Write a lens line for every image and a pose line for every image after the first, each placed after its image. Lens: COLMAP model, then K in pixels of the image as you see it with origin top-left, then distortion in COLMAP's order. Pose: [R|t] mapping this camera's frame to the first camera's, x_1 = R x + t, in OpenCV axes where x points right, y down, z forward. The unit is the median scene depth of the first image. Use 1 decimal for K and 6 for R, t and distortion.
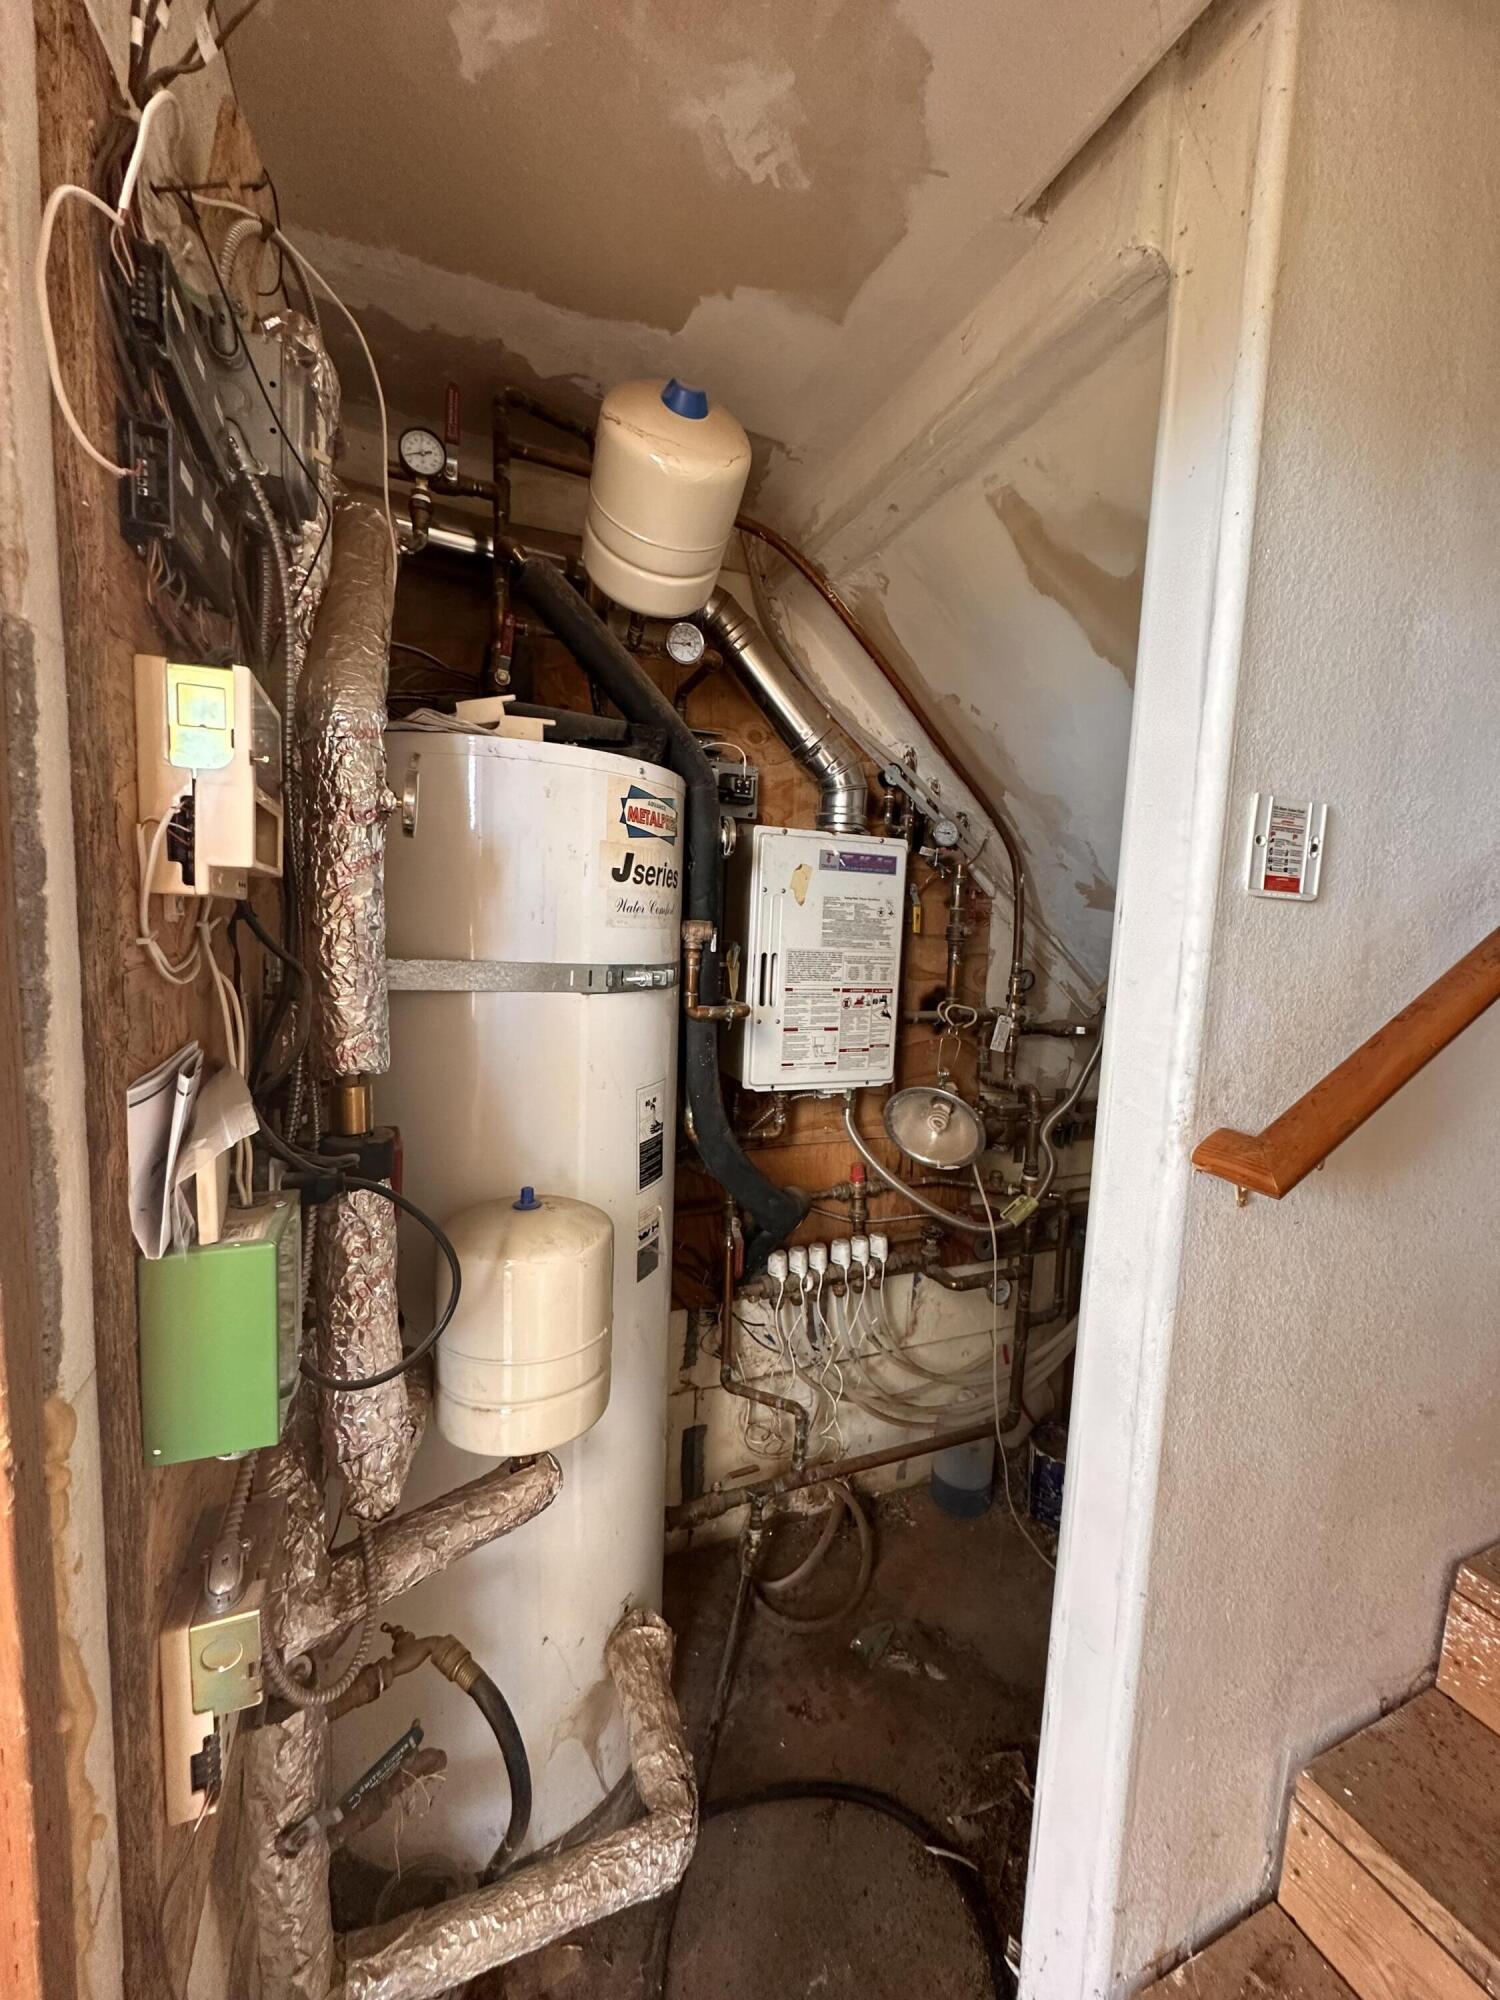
lens RADIAL K [[795.3, 0, 755.0], [0, 795.3, 1002.4], [0, 0, 1]] dist [-0.005992, 0.001329]
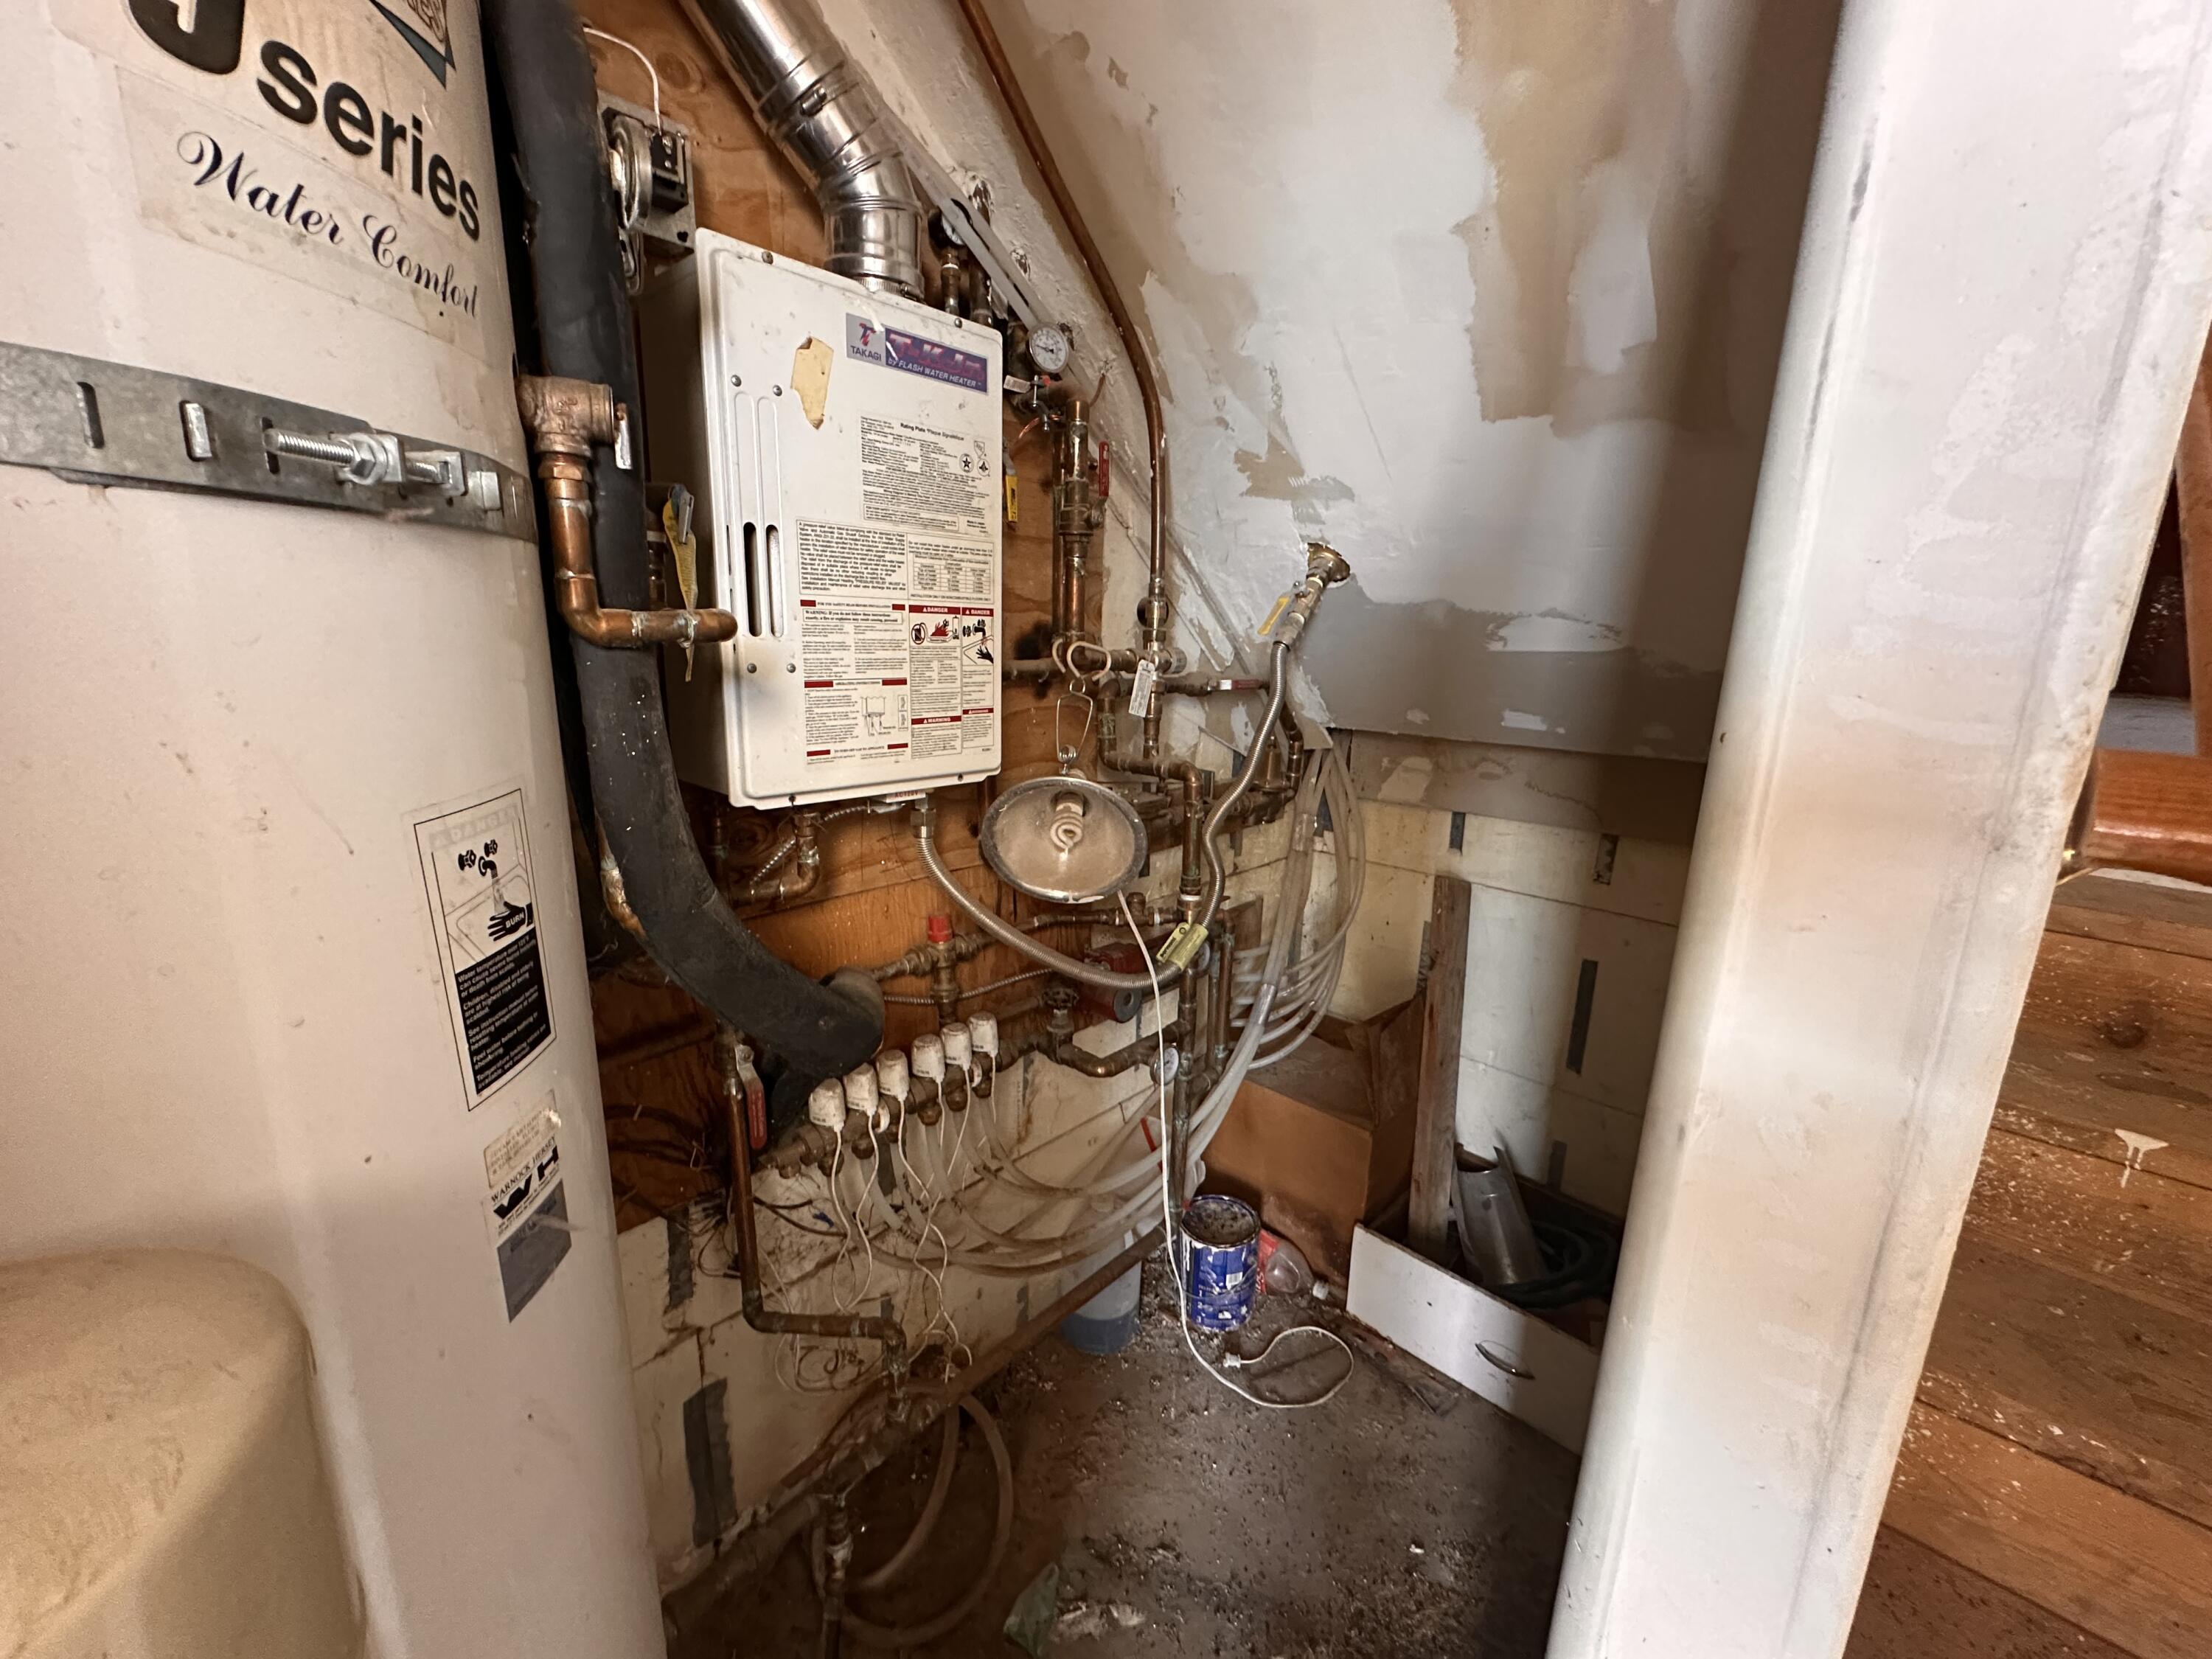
lens RADIAL K [[879.6, 0, 1103.4], [0, 879.6, 826.3], [0, 0, 1]] dist [-0.005992, 0.001329]
pose [[0.912629, -0.106772, 0.394598, -0.019576], [0.053864, 0.988280, 0.142836, 0.049074], [-0.405224, -0.109101, 0.907684, 0.363280]]
